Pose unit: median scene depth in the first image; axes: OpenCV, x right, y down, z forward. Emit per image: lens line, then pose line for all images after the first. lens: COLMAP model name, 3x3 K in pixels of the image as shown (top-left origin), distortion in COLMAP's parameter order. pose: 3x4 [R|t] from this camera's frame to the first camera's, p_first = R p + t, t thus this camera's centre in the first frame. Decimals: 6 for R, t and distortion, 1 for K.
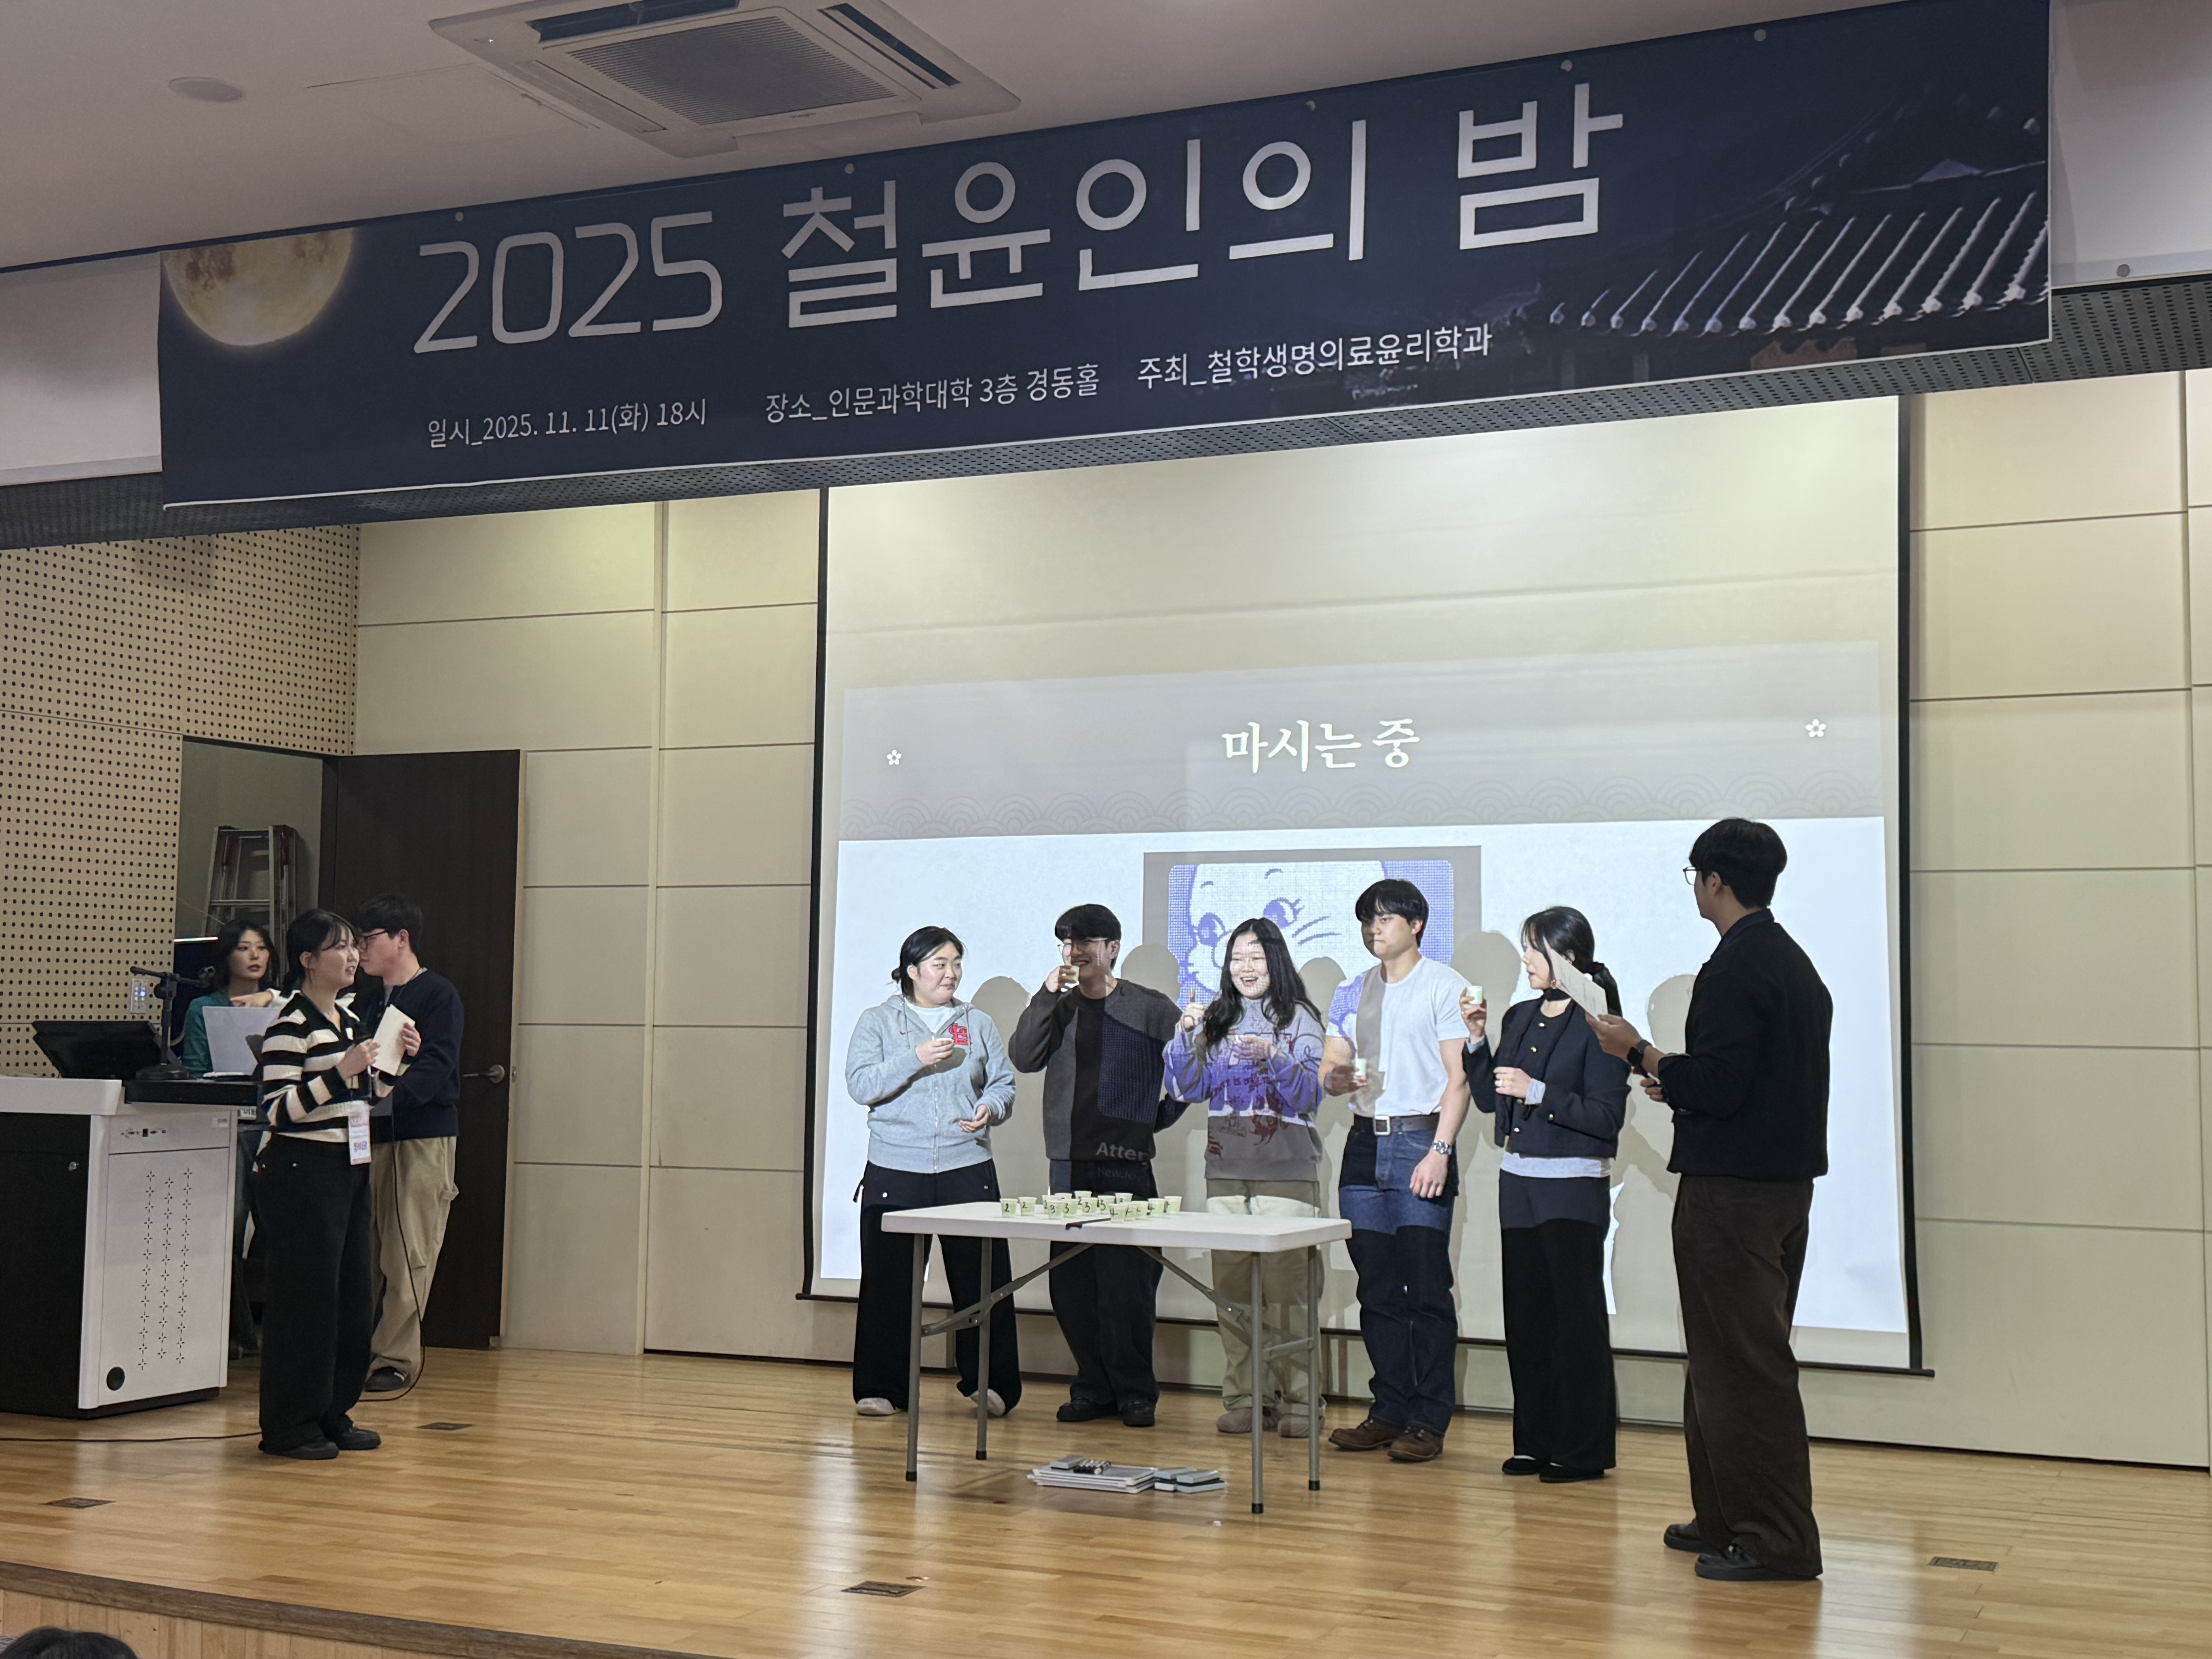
lens RADIAL K [[2729.5, 0, 1085.1], [0, 2729.5, 818.7], [0, 0, 1]] dist [0.086958, 0.000000]
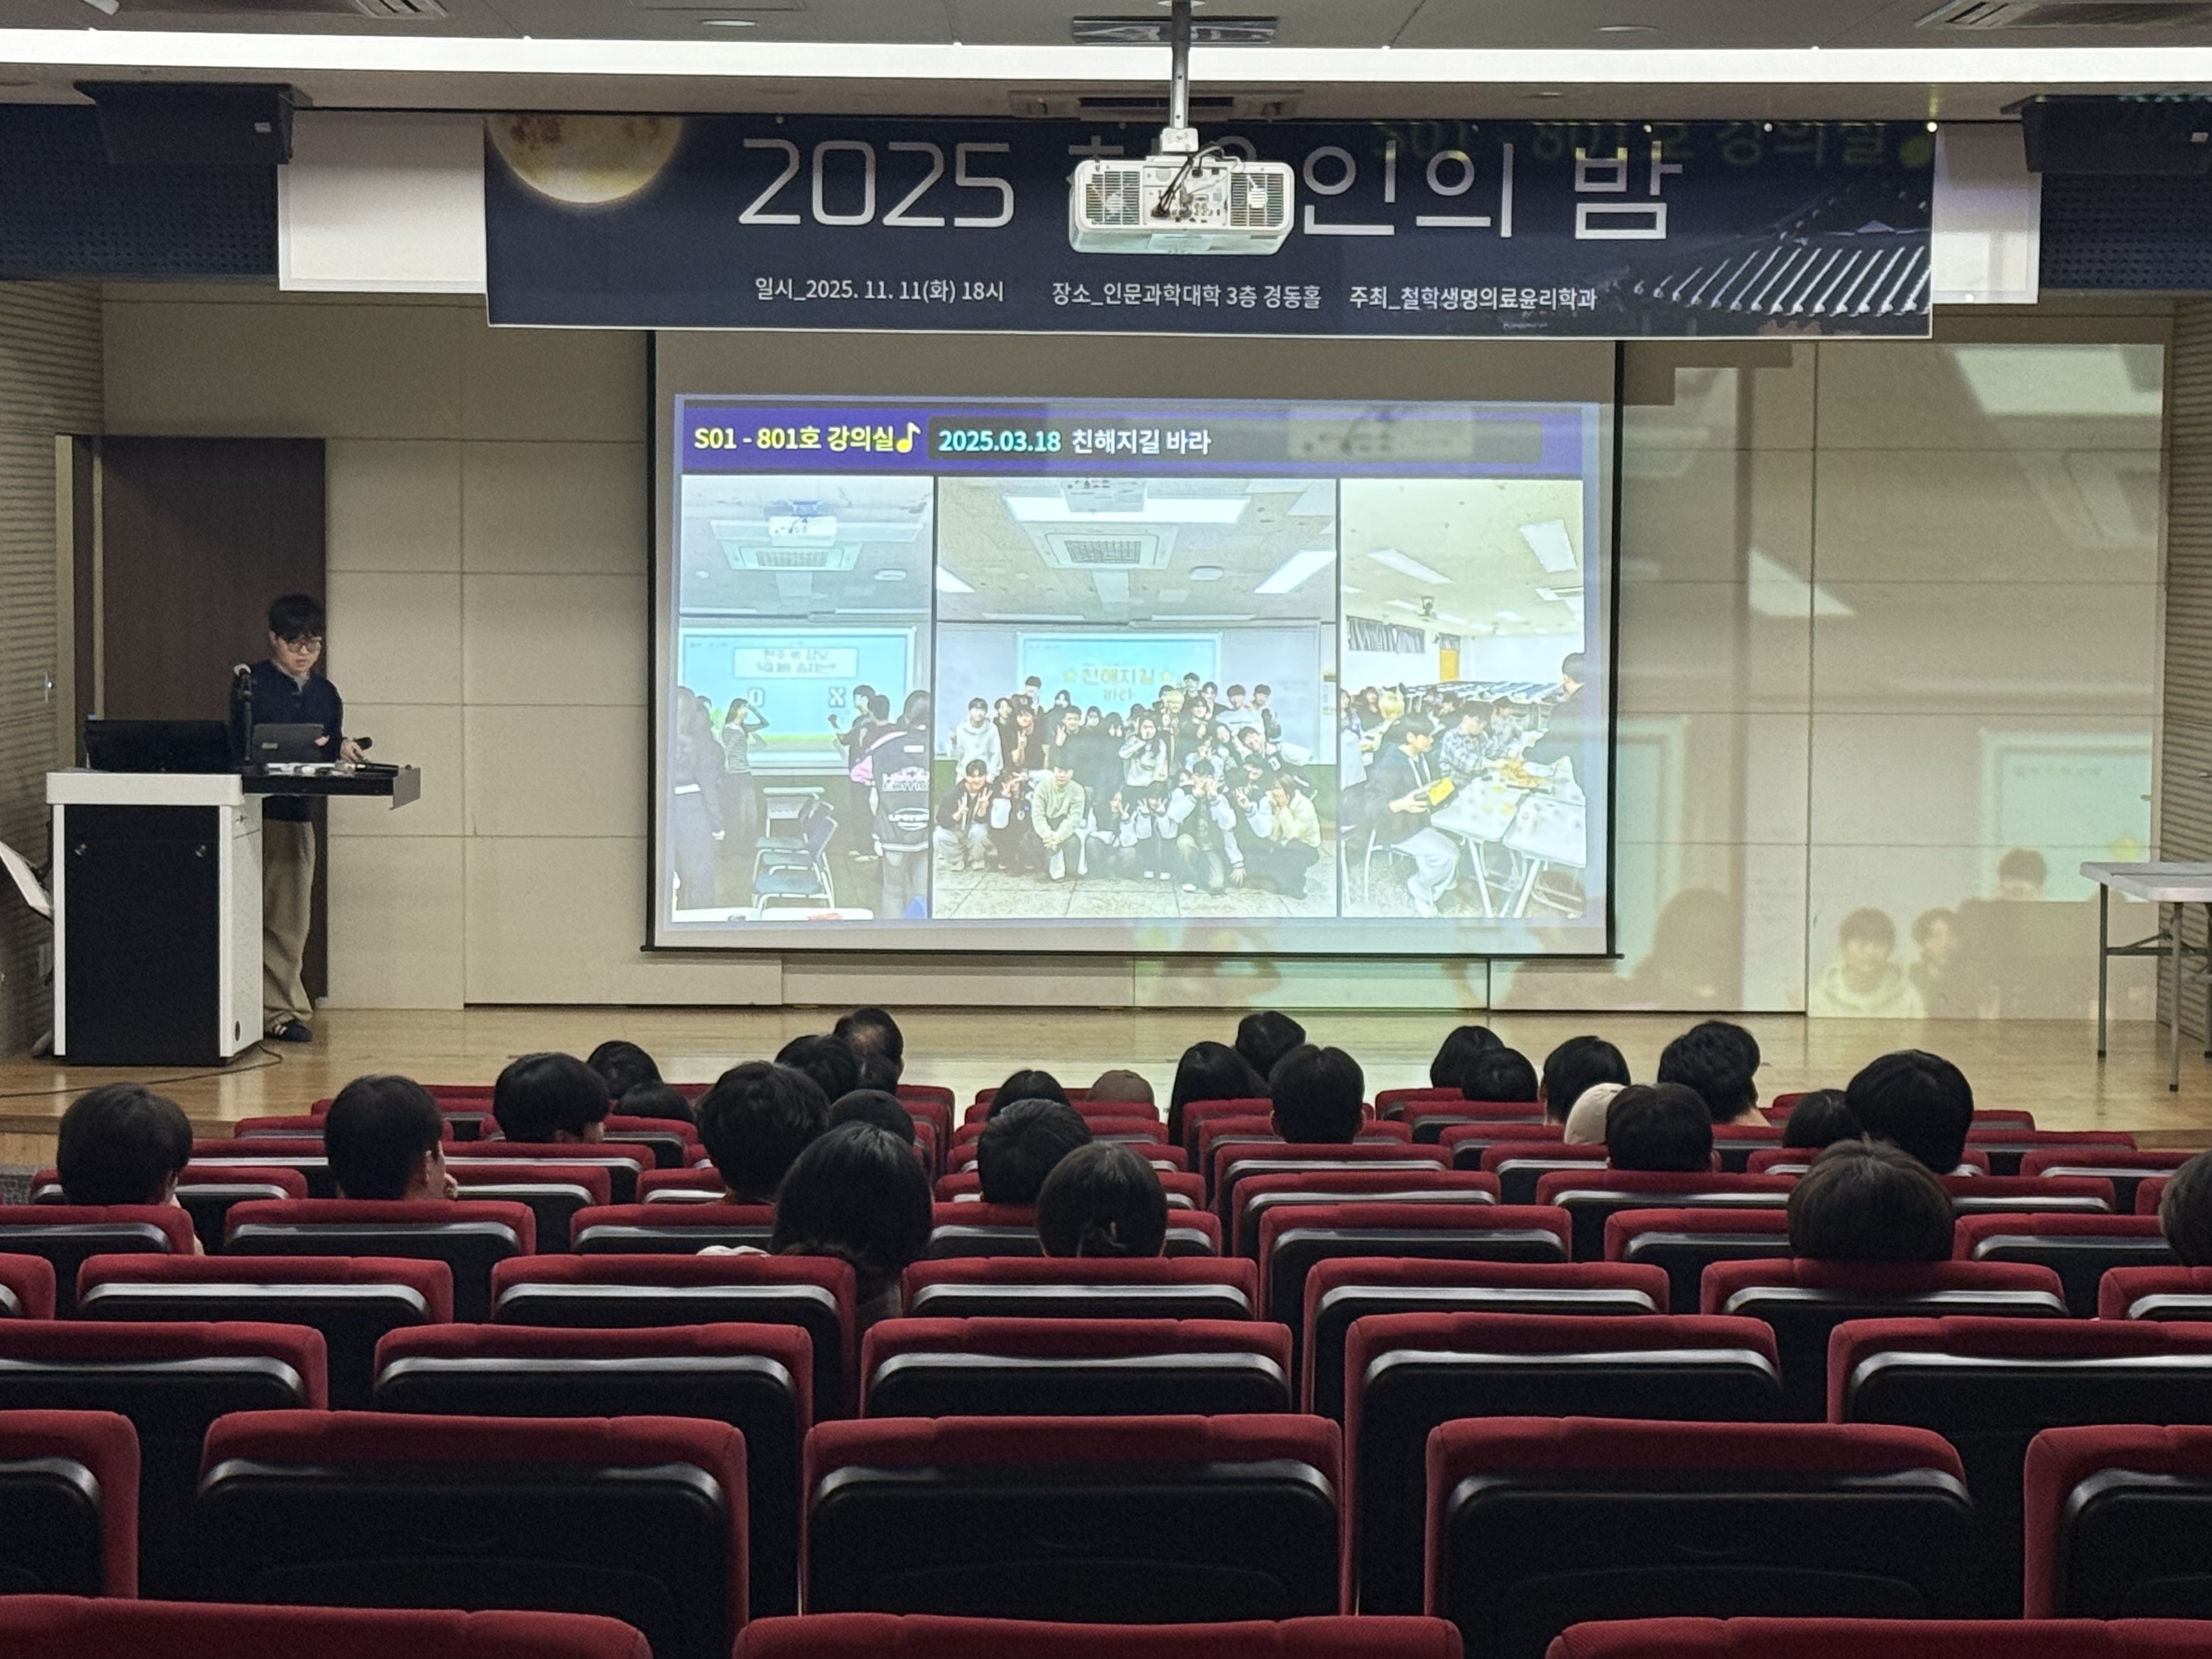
lens RADIAL K [[4885.4, 0, 1115.2], [0, 4885.4, 835.8], [0, 0, 1]] dist [0.018026, 0.000000]
pose [[0.906745, -0.032555, 0.420422, -1.145179], [-0.027116, 0.990450, 0.135177, -0.214753], [-0.420807, -0.133971, 0.897203, -1.275301]]
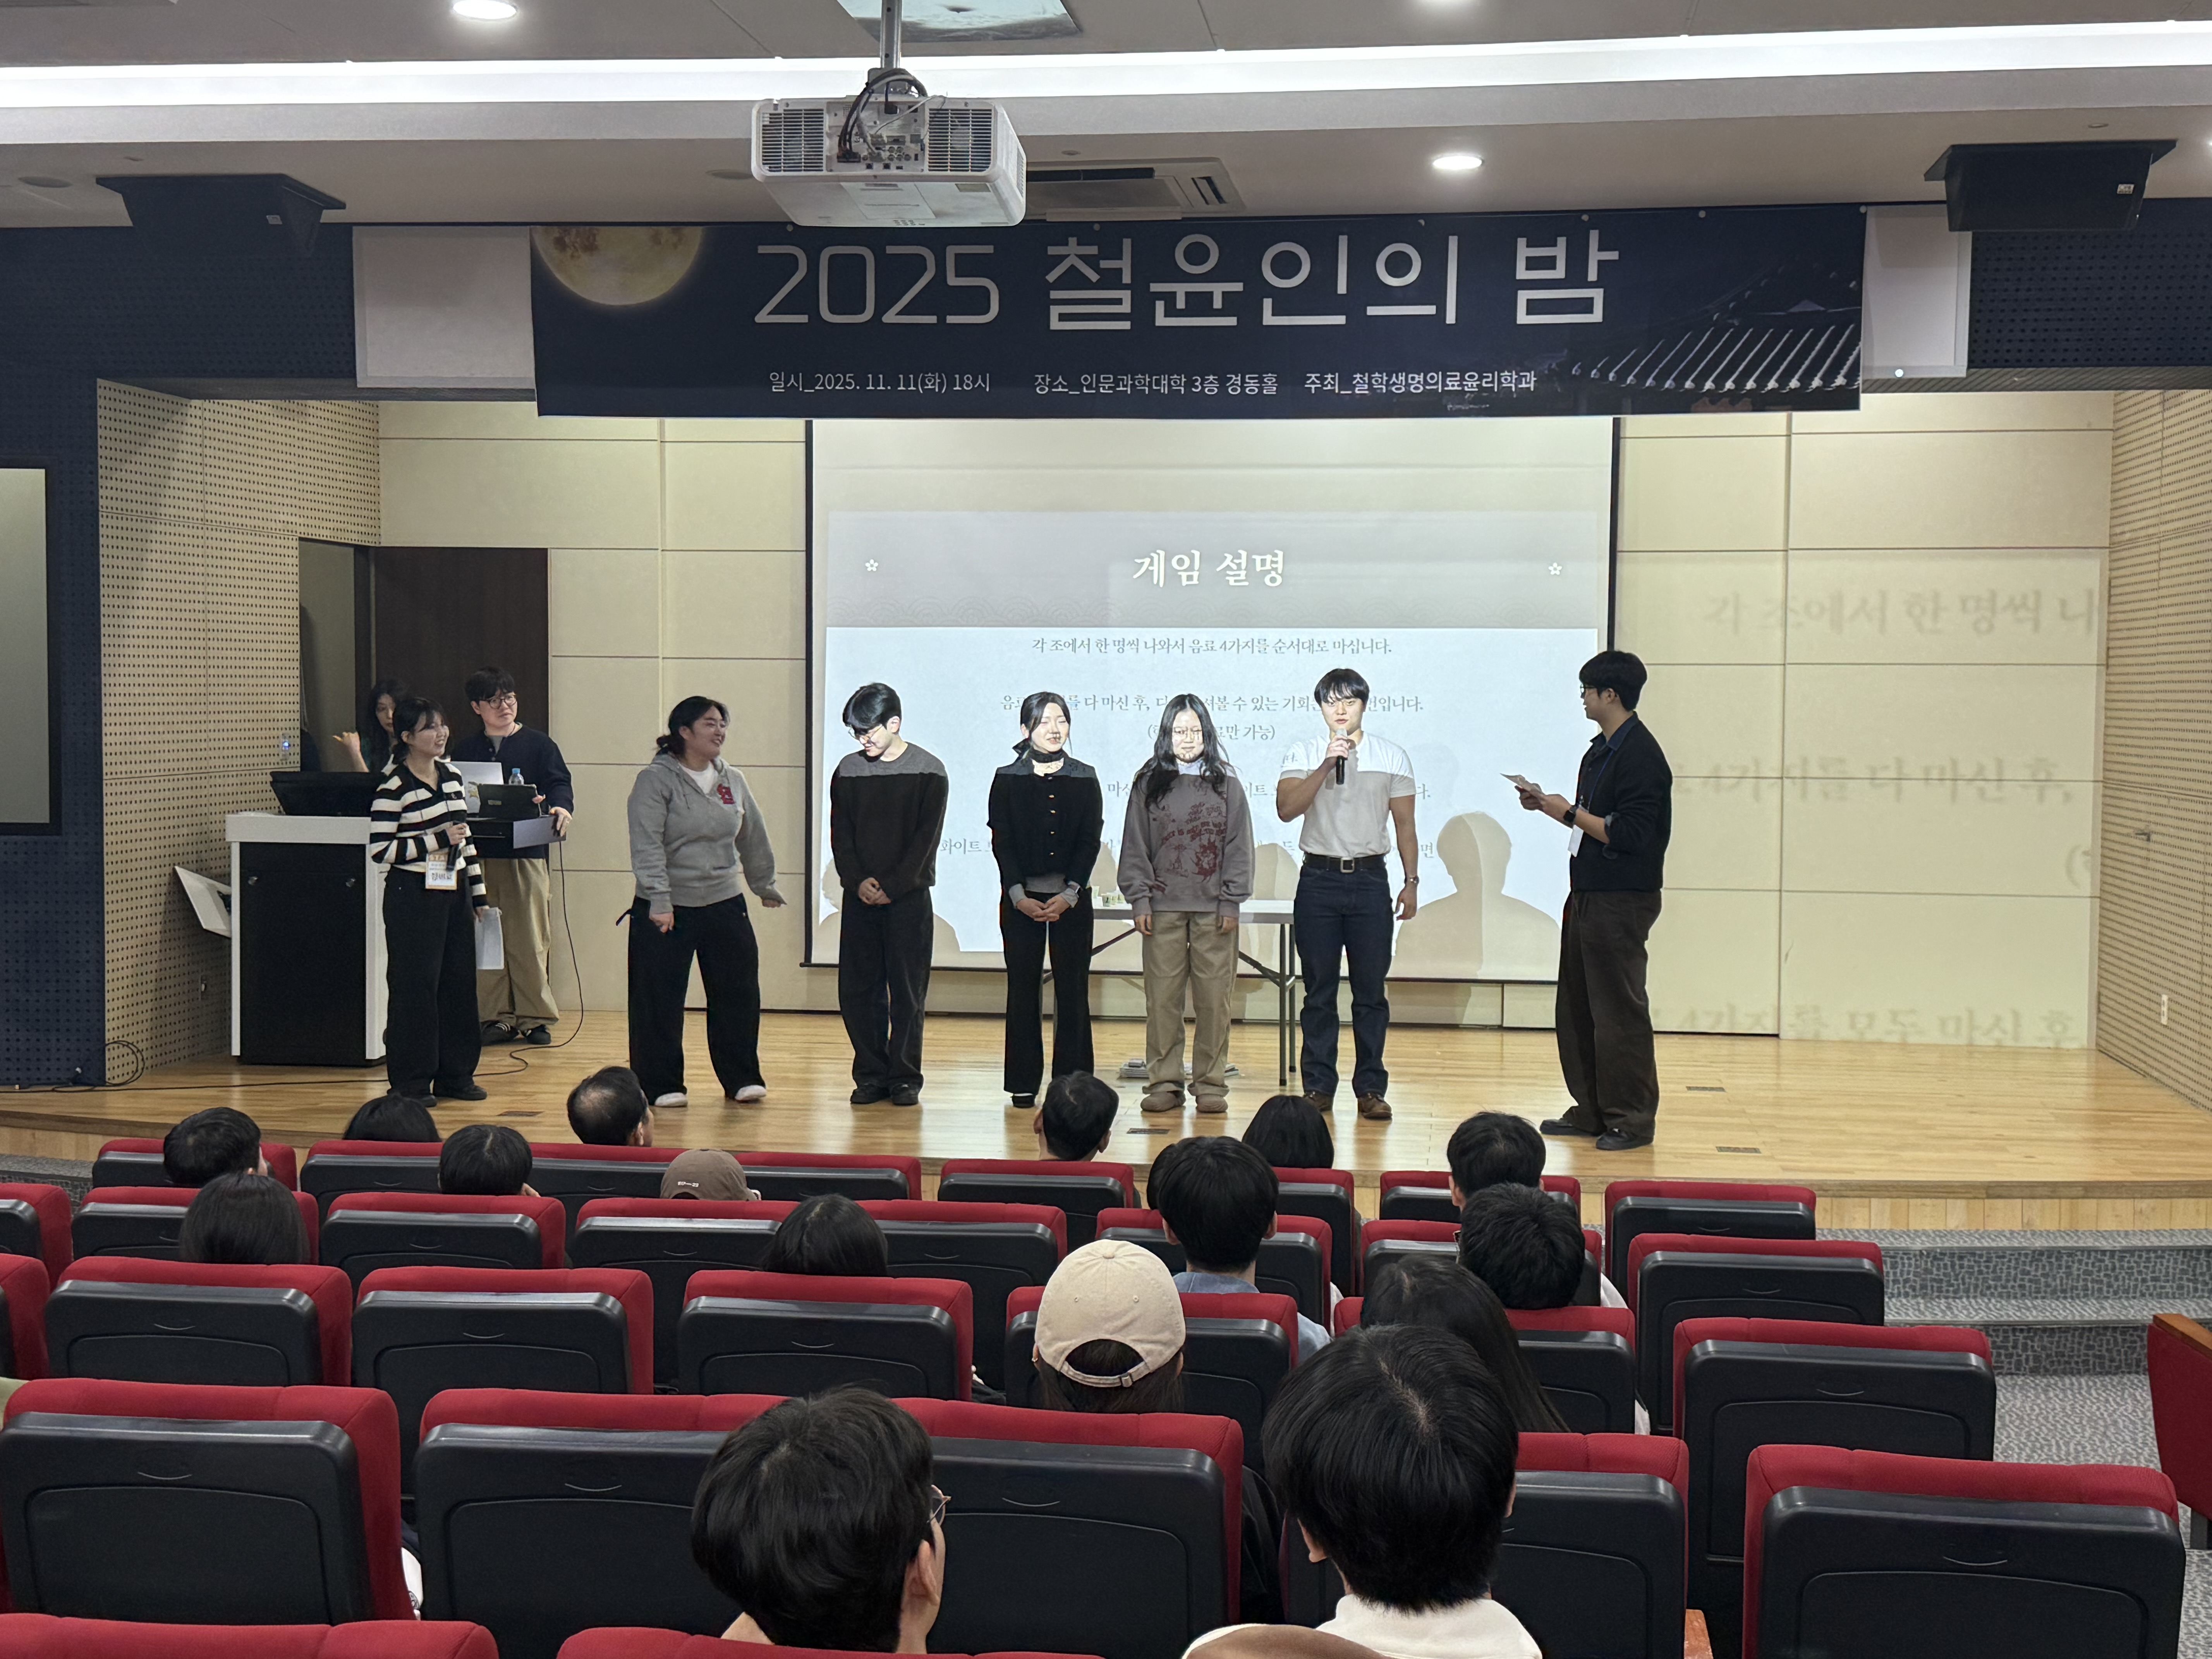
lens RADIAL K [[2729.5, 0, 1133.1], [0, 2729.5, 845.5], [0, 0, 1]] dist [0.086958, 0.000000]
pose [[0.955053, -0.021058, 0.295685, -0.522429], [-0.018566, 0.991266, 0.130564, -0.095928], [-0.295852, -0.130185, 0.946321, -0.486173]]
